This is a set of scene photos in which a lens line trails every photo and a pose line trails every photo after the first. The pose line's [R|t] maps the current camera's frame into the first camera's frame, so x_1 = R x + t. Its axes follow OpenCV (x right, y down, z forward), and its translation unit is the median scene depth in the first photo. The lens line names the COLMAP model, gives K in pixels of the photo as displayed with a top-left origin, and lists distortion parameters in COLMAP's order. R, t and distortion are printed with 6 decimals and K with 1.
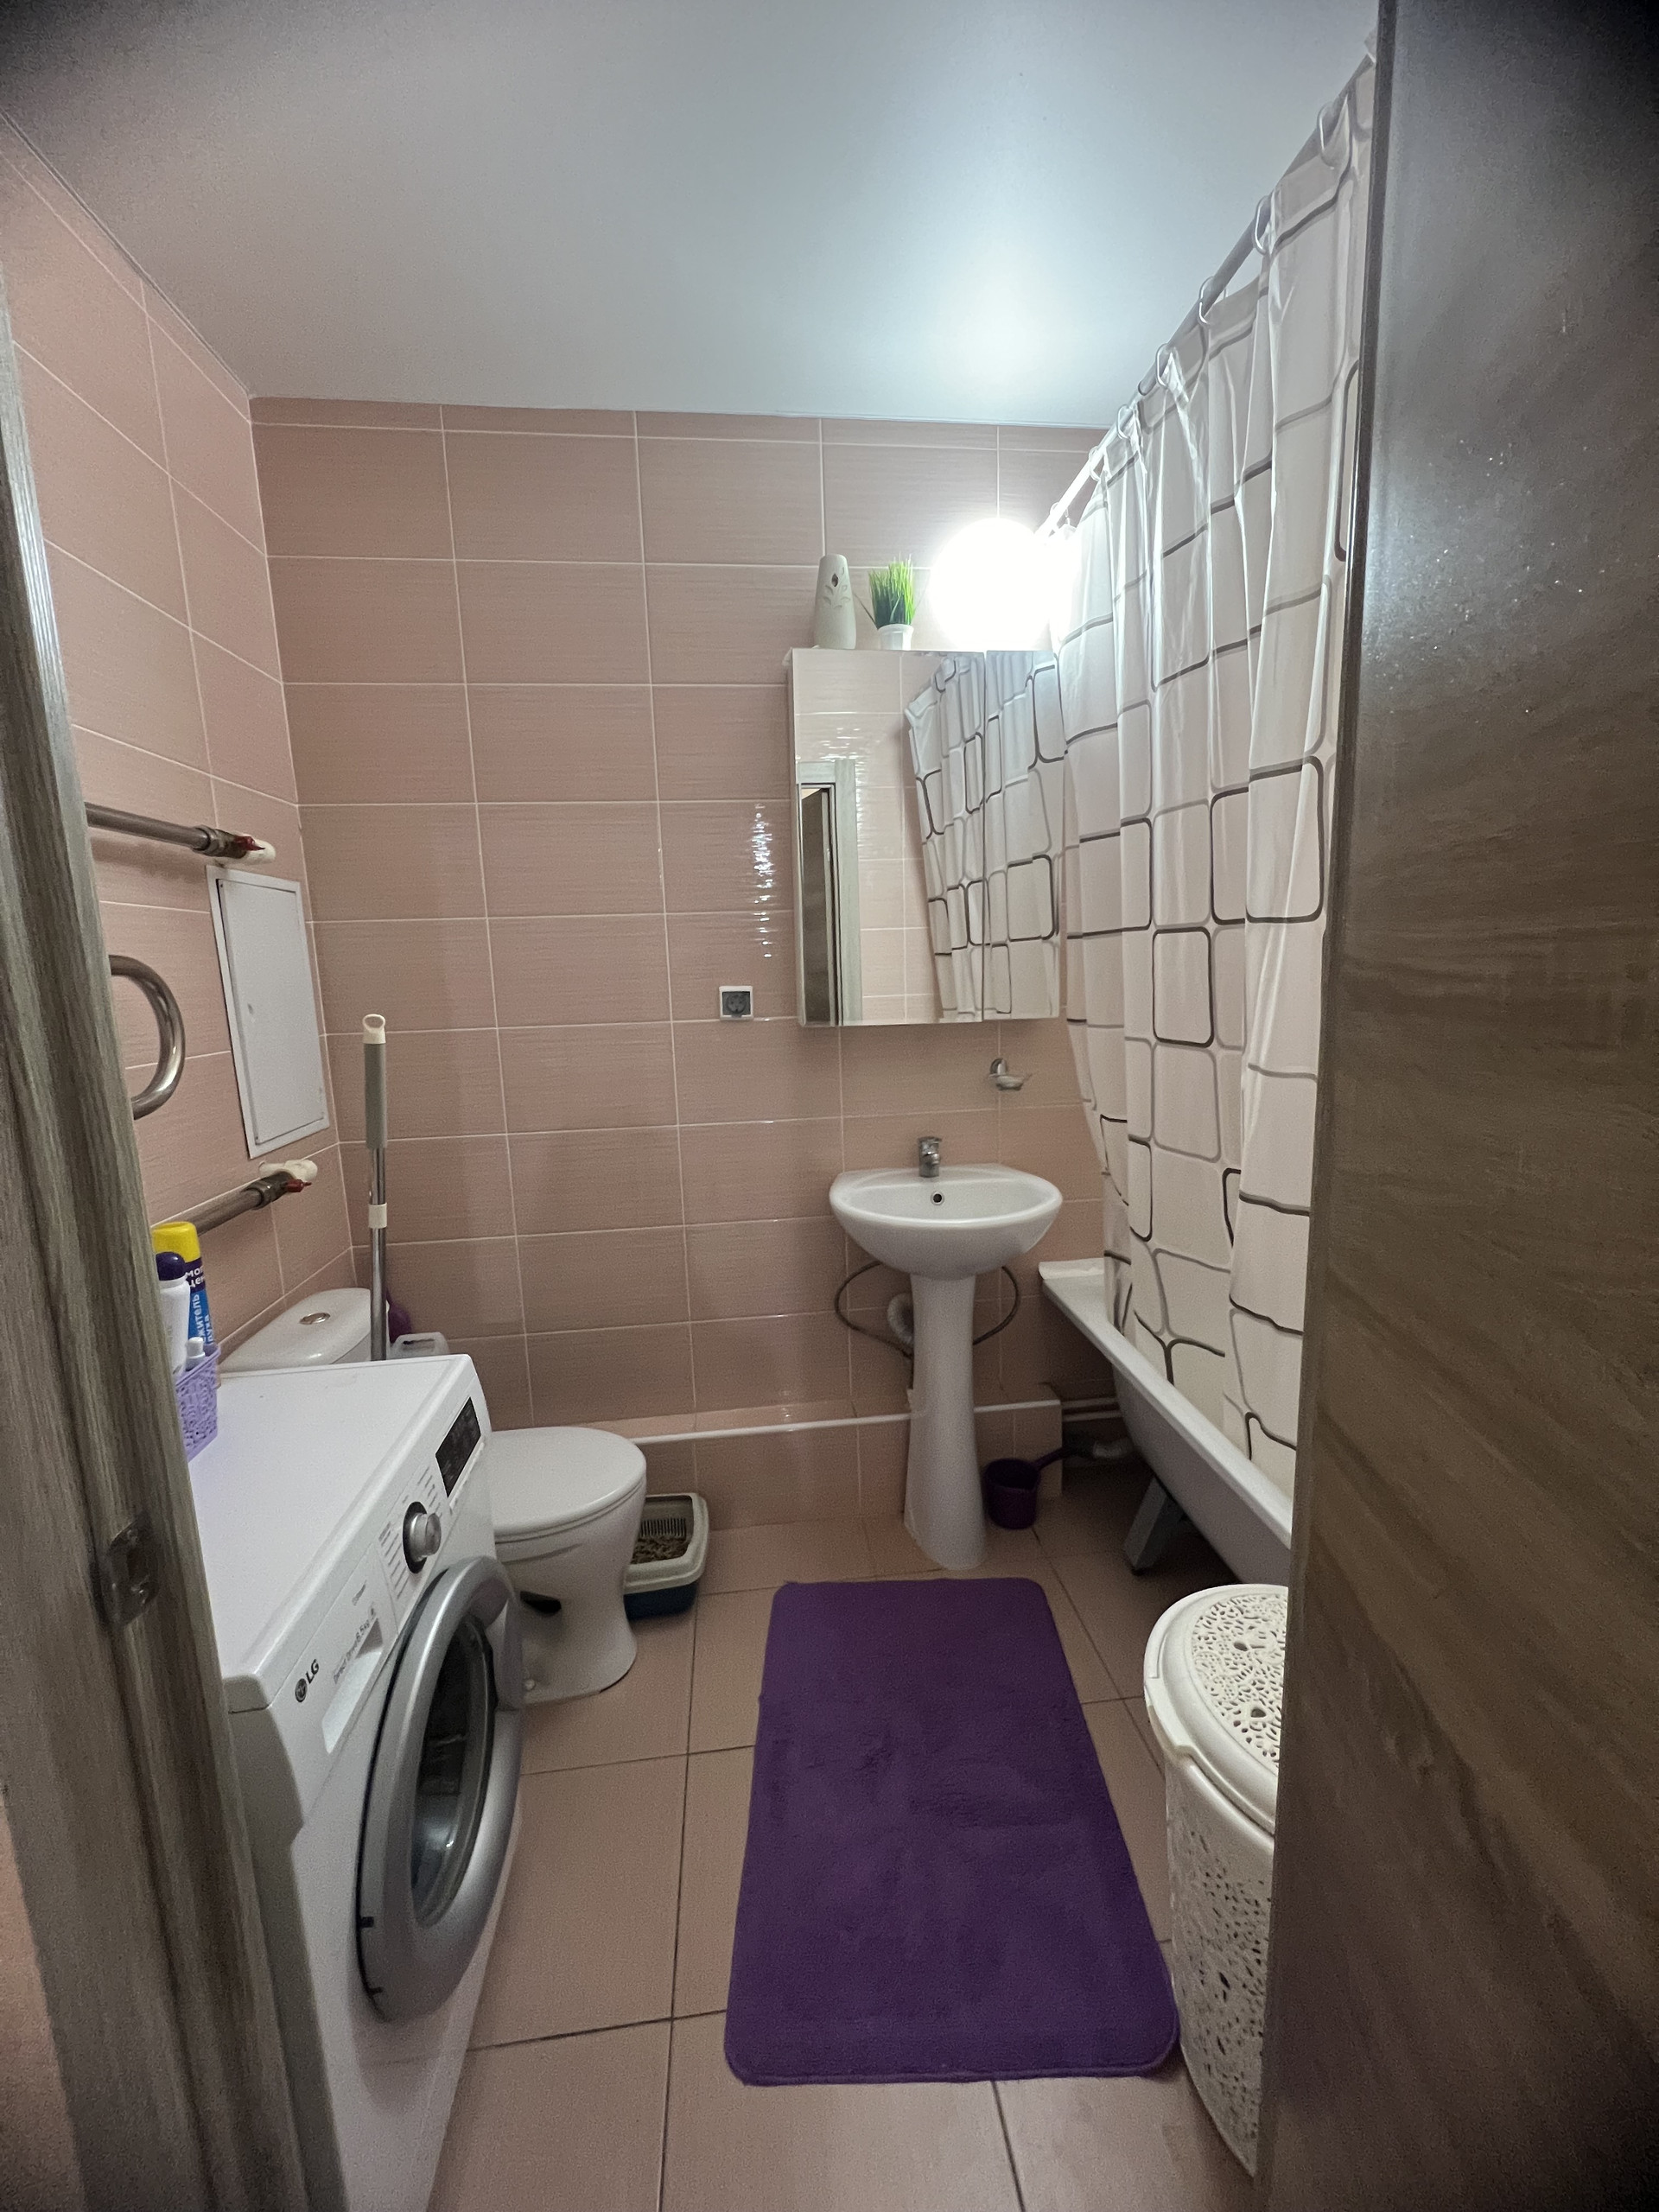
lens RADIAL K [[881.3, 0, 832.2], [0, 881.3, 1092.6], [0, 0, 1]] dist [-0.001634, 0.000351]
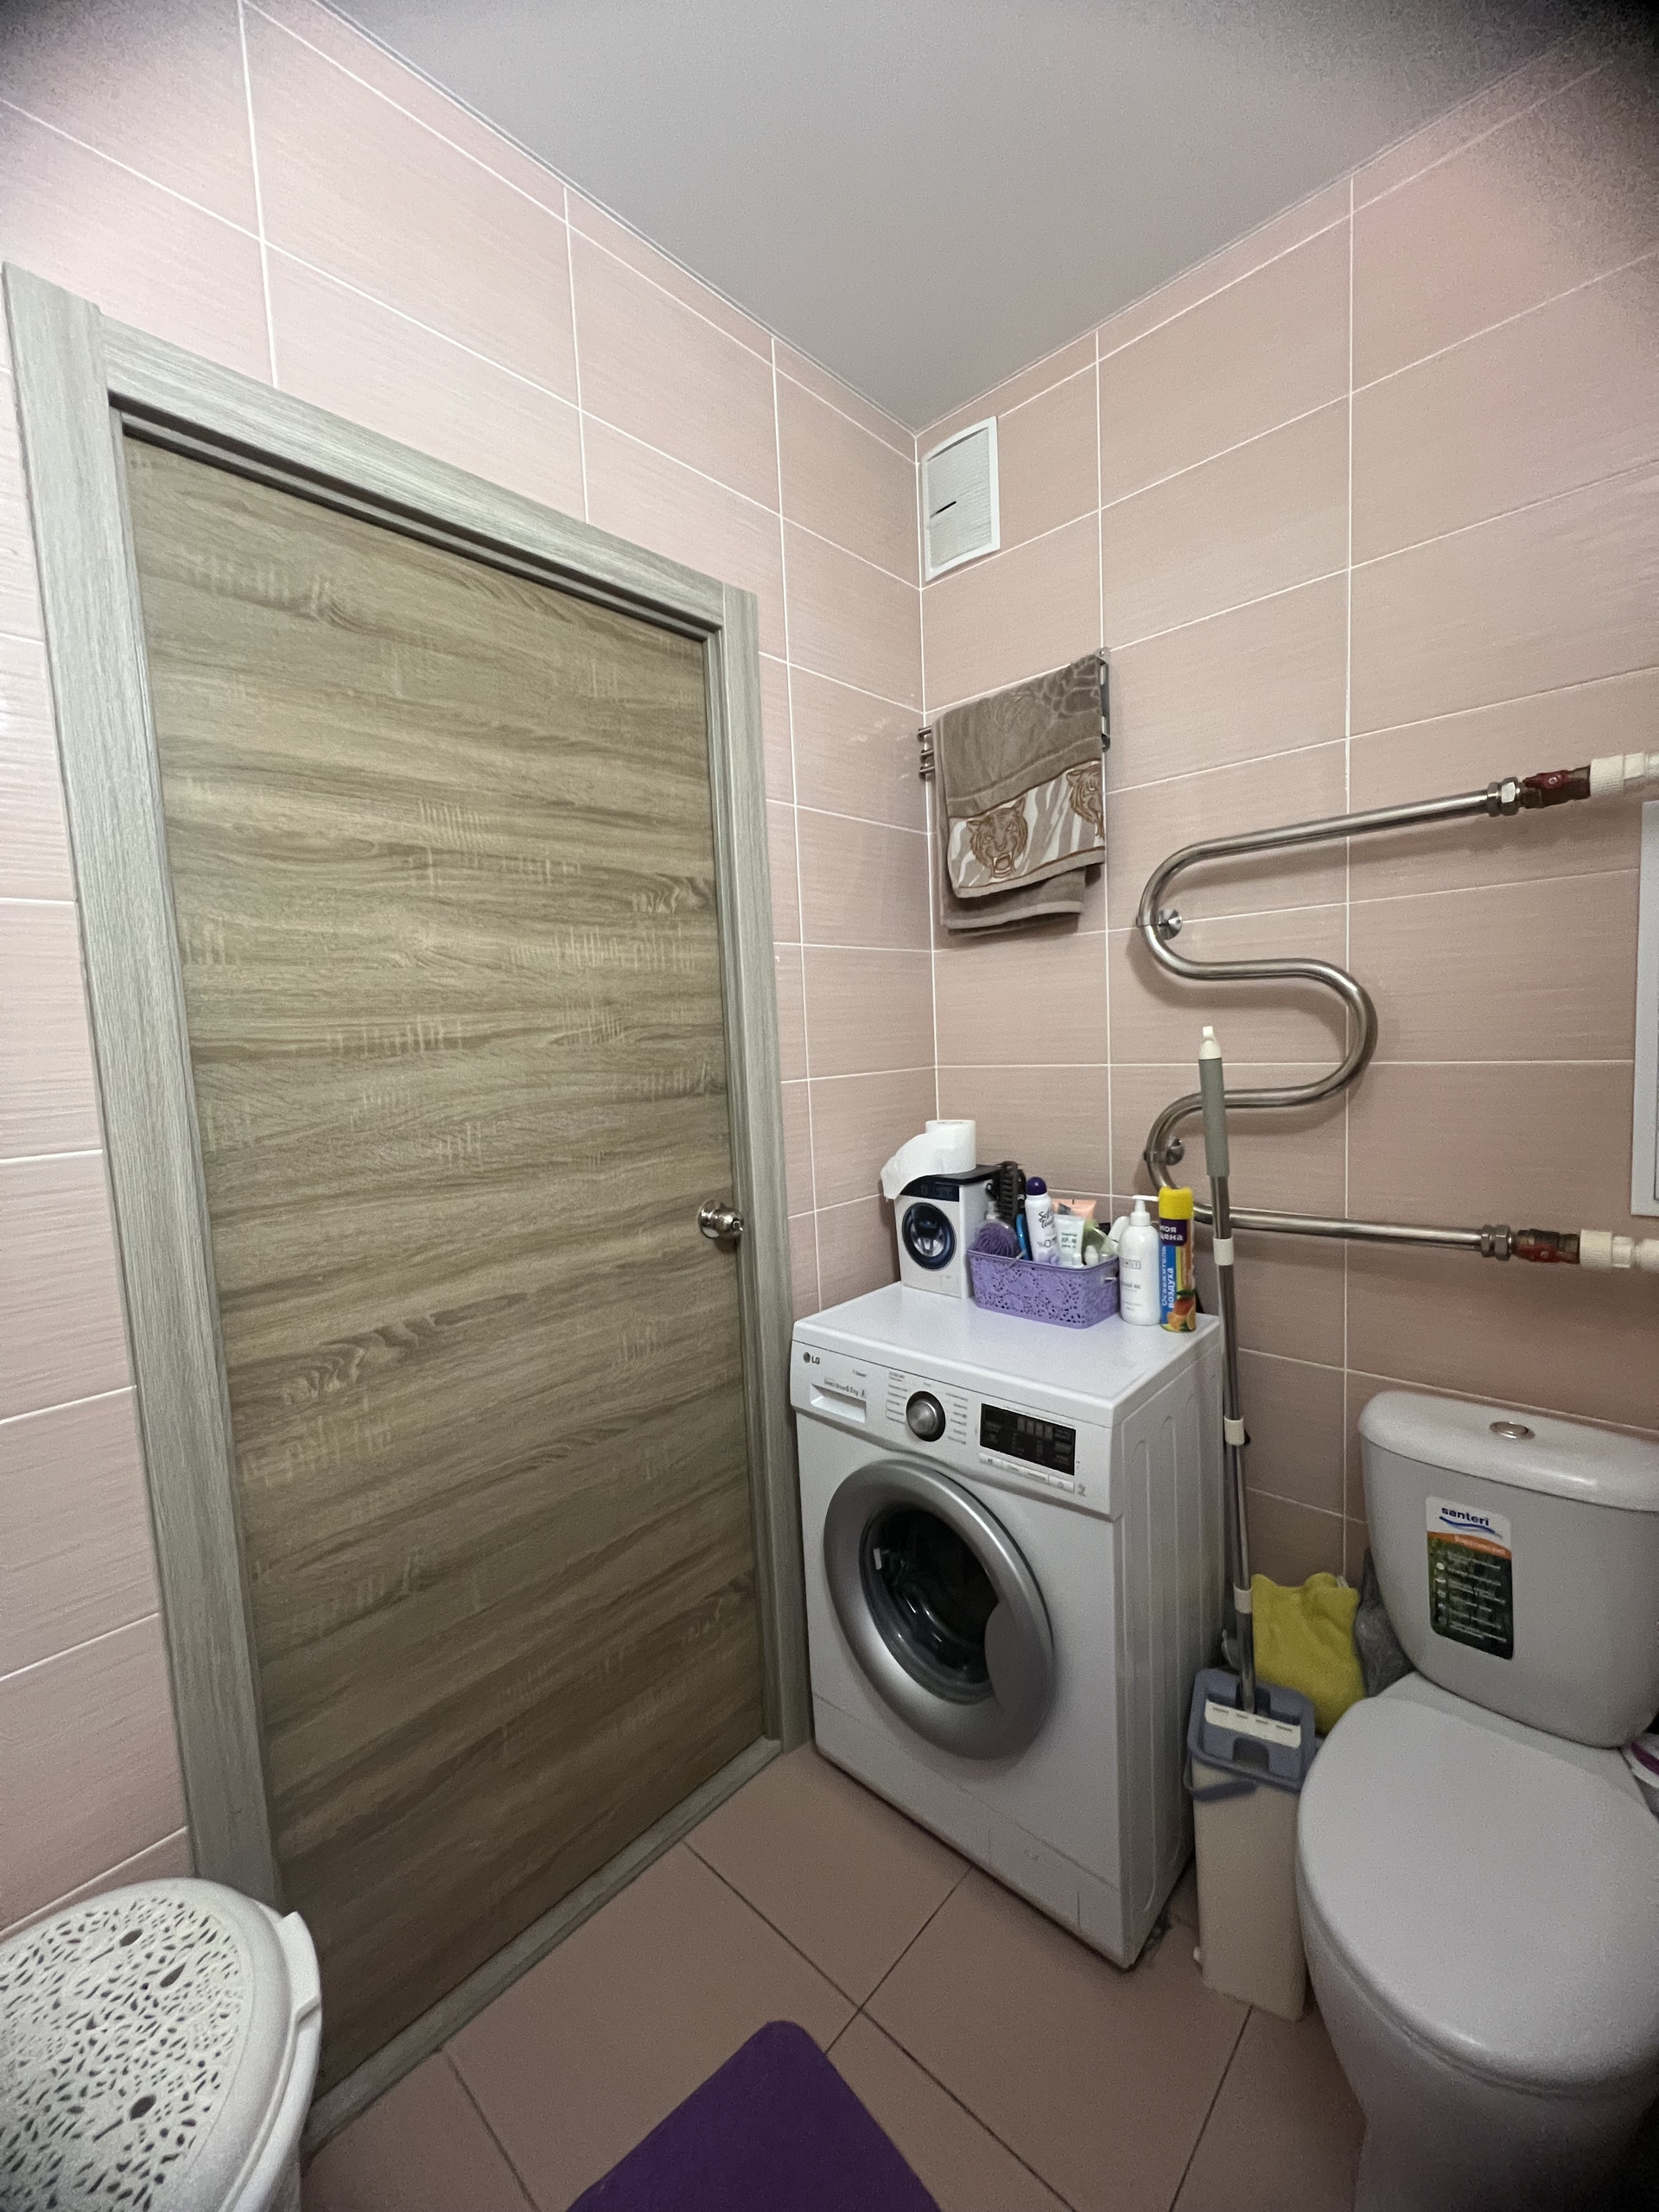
lens RADIAL K [[881.3, 0, 829.7], [0, 881.3, 1104.1], [0, 0, 1]] dist [-0.001634, 0.000351]
pose [[-0.750460, 0.123936, -0.649192, 0.246558], [-0.024453, 0.976381, 0.214666, -0.114669], [0.660464, 0.176973, -0.729704, 0.846166]]
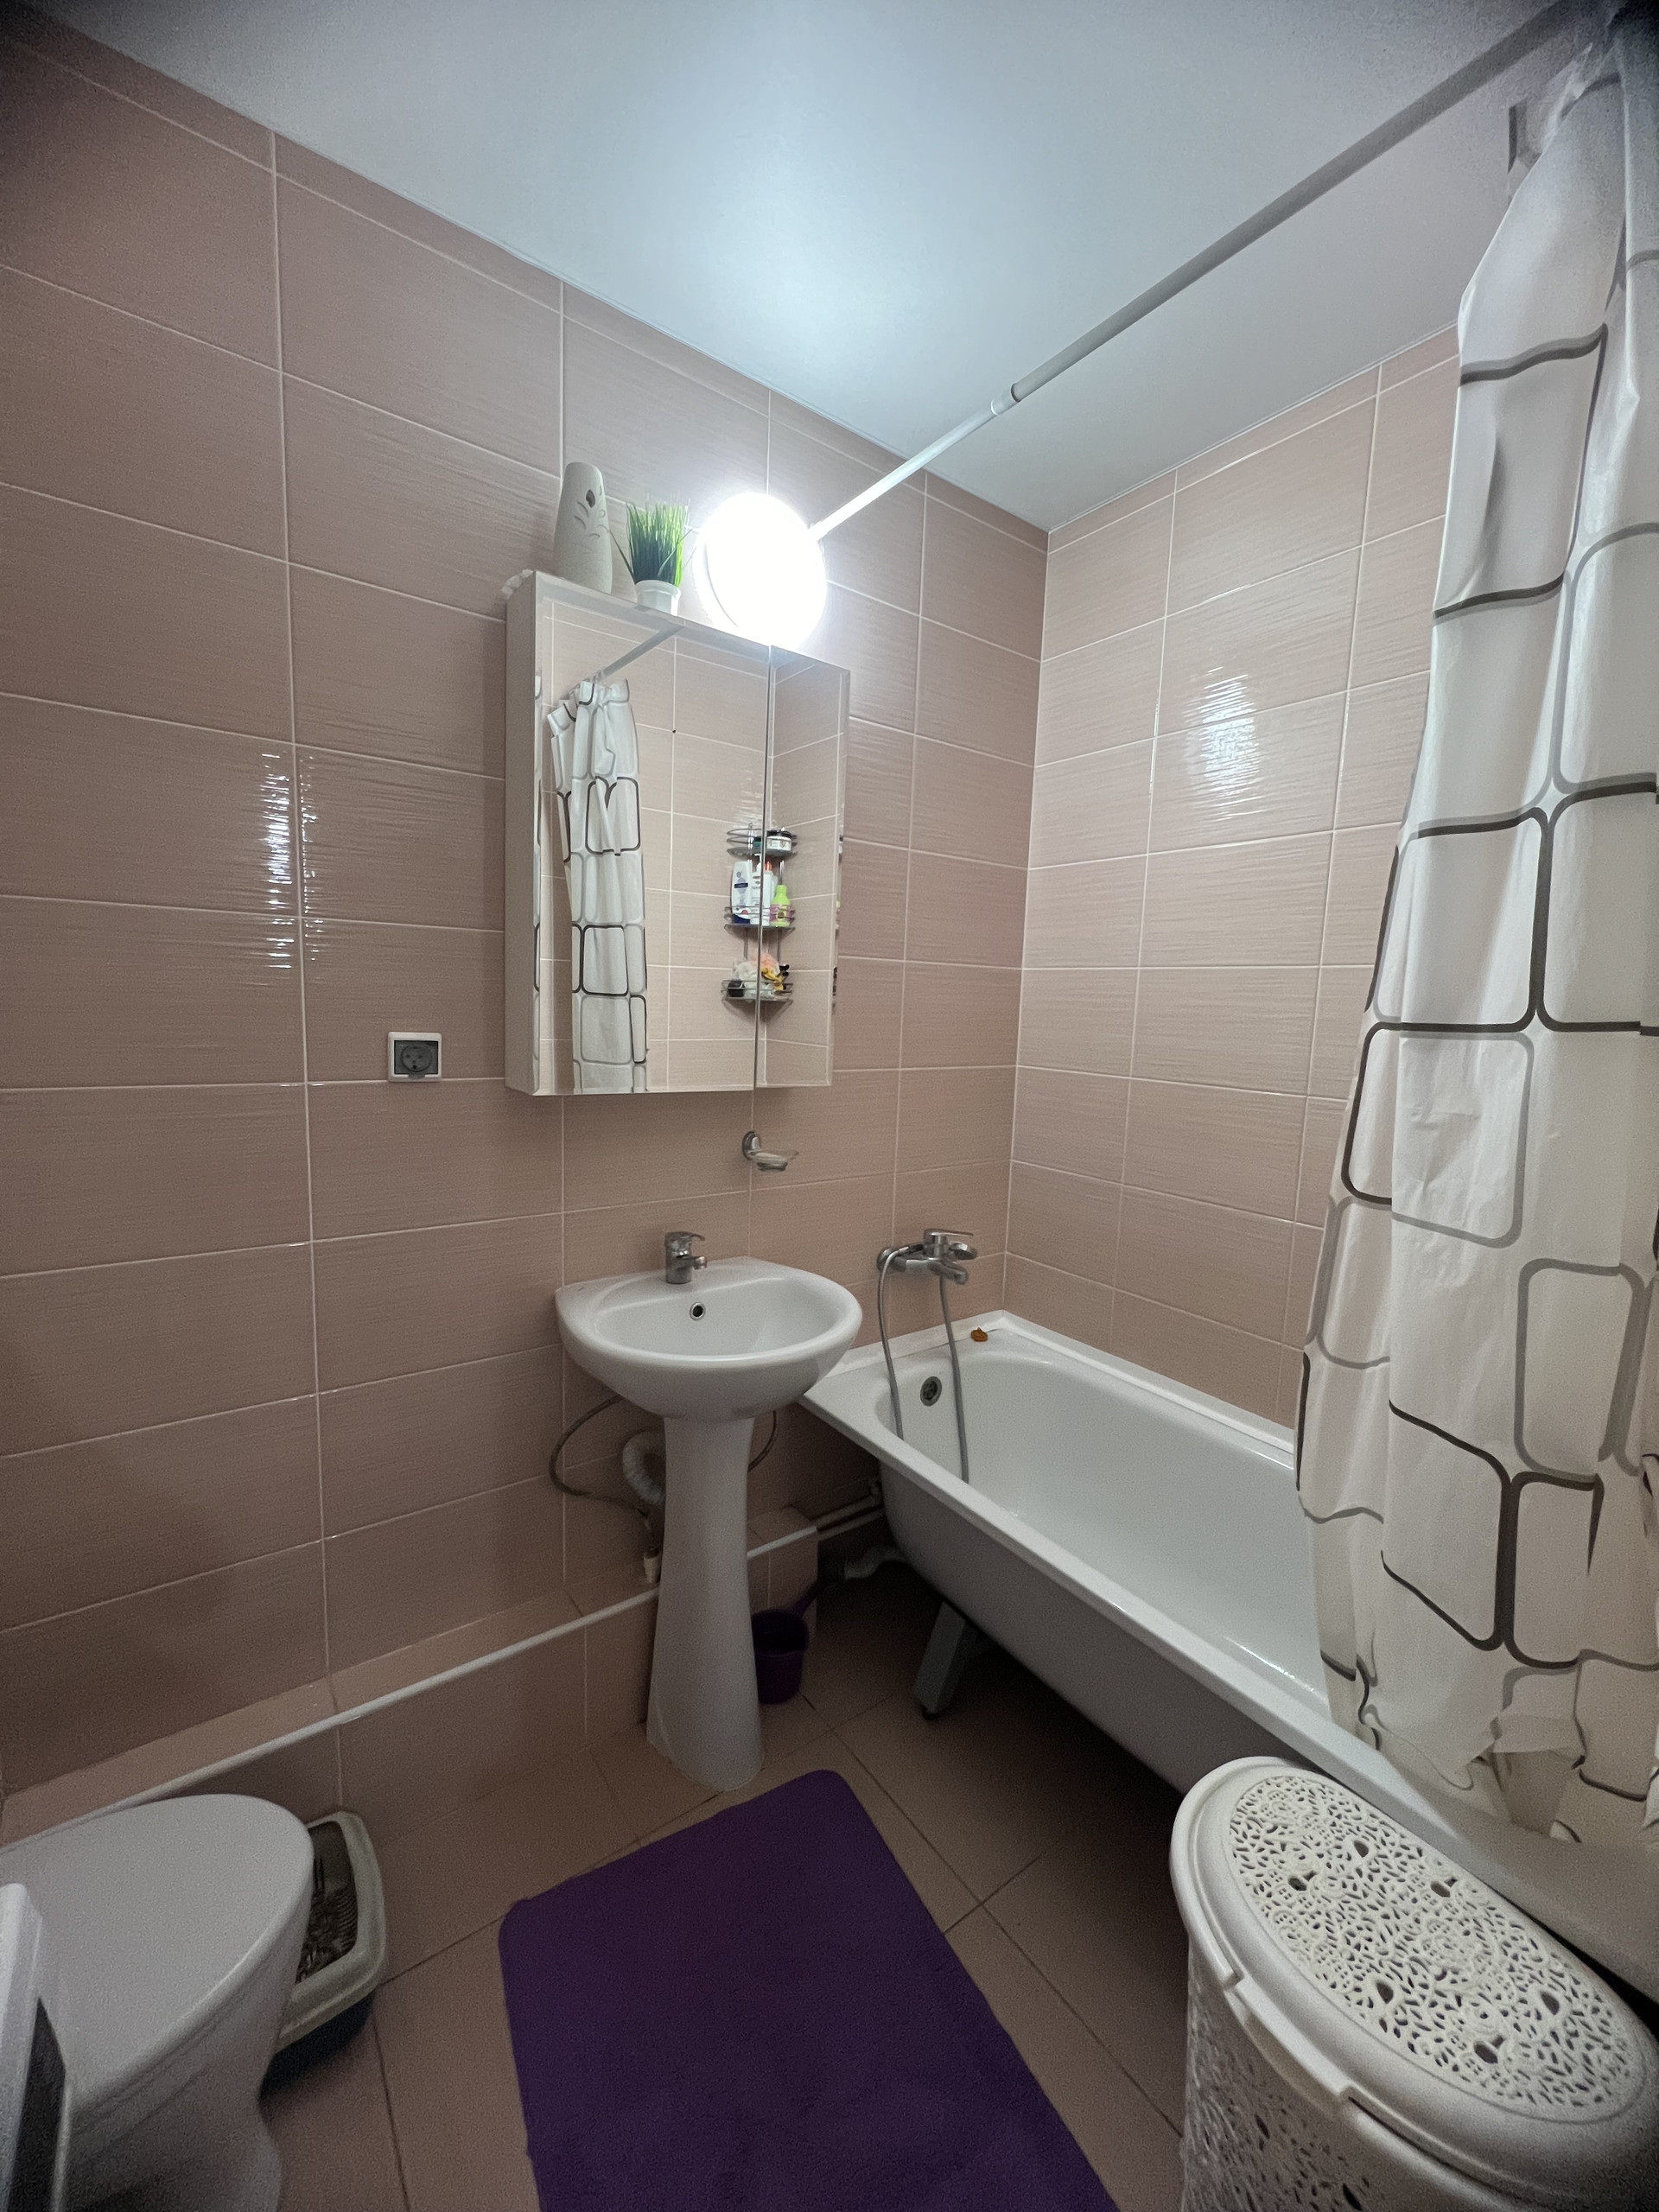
lens RADIAL K [[881.3, 0, 830.1], [0, 881.3, 1098.4], [0, 0, 1]] dist [-0.001634, 0.000351]
pose [[0.868720, 0.005423, 0.495273, -0.170068], [0.012700, 0.999367, -0.033217, -0.043265], [-0.495140, 0.035146, 0.868102, 0.246251]]
